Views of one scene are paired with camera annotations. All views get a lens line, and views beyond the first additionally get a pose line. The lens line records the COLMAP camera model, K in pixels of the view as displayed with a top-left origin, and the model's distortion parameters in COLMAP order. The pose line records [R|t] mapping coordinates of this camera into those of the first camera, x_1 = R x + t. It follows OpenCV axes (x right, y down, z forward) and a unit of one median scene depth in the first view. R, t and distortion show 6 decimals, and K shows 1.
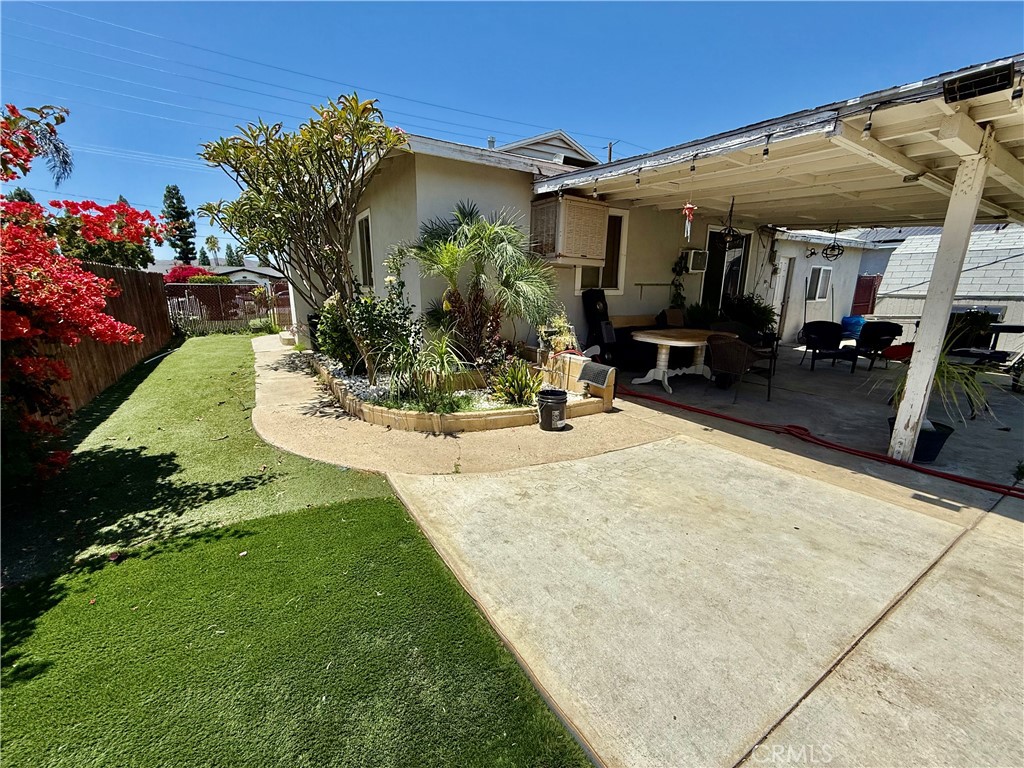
lens RADIAL K [[407.9, 0, 510.3], [0, 407.9, 383.9], [0, 0, 1]] dist [0.001072, 0.000279]
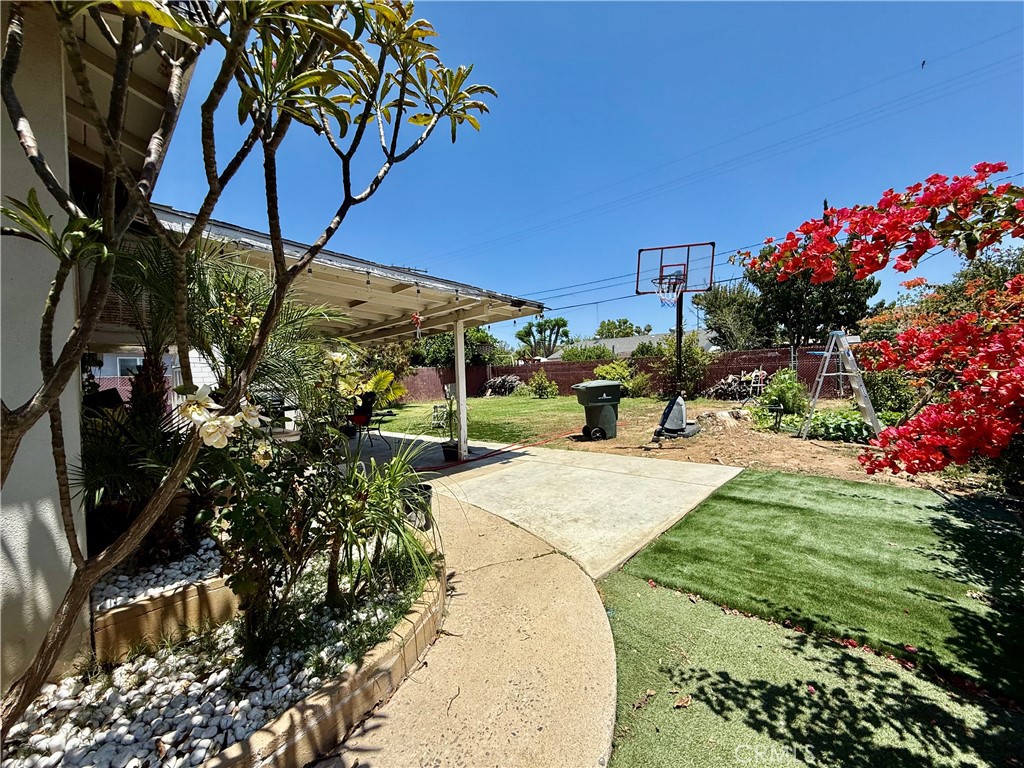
lens RADIAL K [[407.9, 0, 503.8], [0, 407.9, 390.7], [0, 0, 1]] dist [0.001072, 0.000279]
pose [[-0.244489, -0.030940, 0.969158, -0.695815], [0.256679, 0.961771, 0.095457, -0.190098], [-0.935062, 0.272101, -0.227201, 0.817260]]
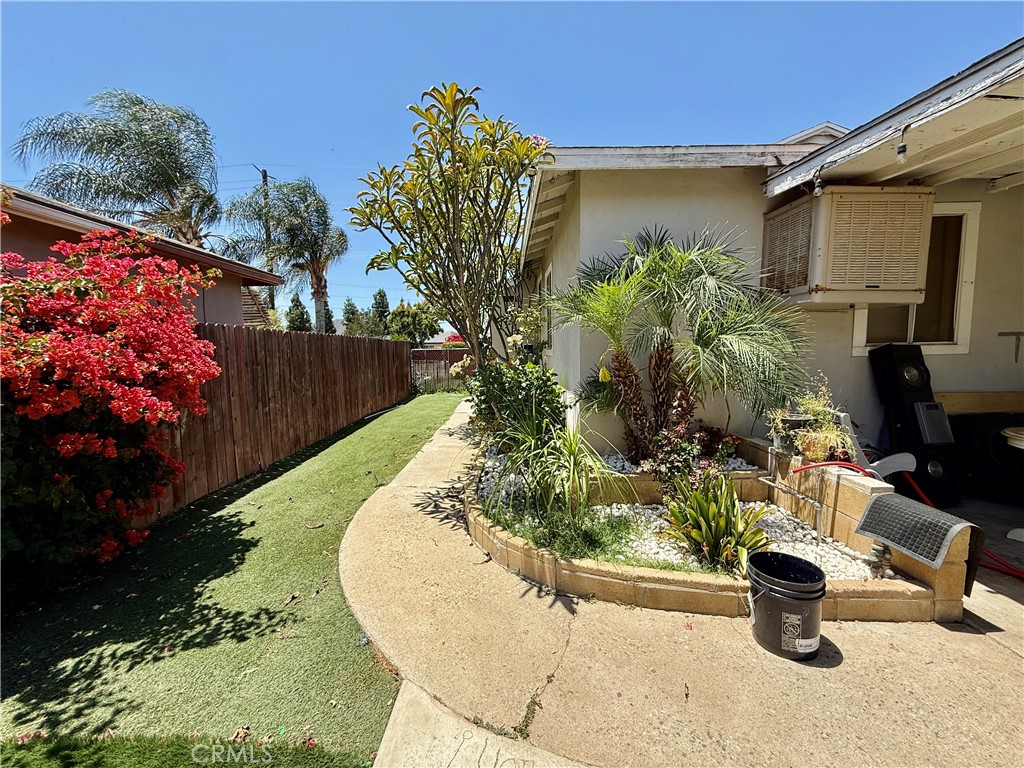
lens RADIAL K [[407.9, 0, 510.9], [0, 407.9, 383.6], [0, 0, 1]] dist [0.001072, 0.000279]
pose [[0.853155, 0.024111, -0.521100, 0.063469], [-0.099041, 0.988249, -0.116426, -0.083359], [0.512169, 0.150940, 0.845518, 0.355656]]
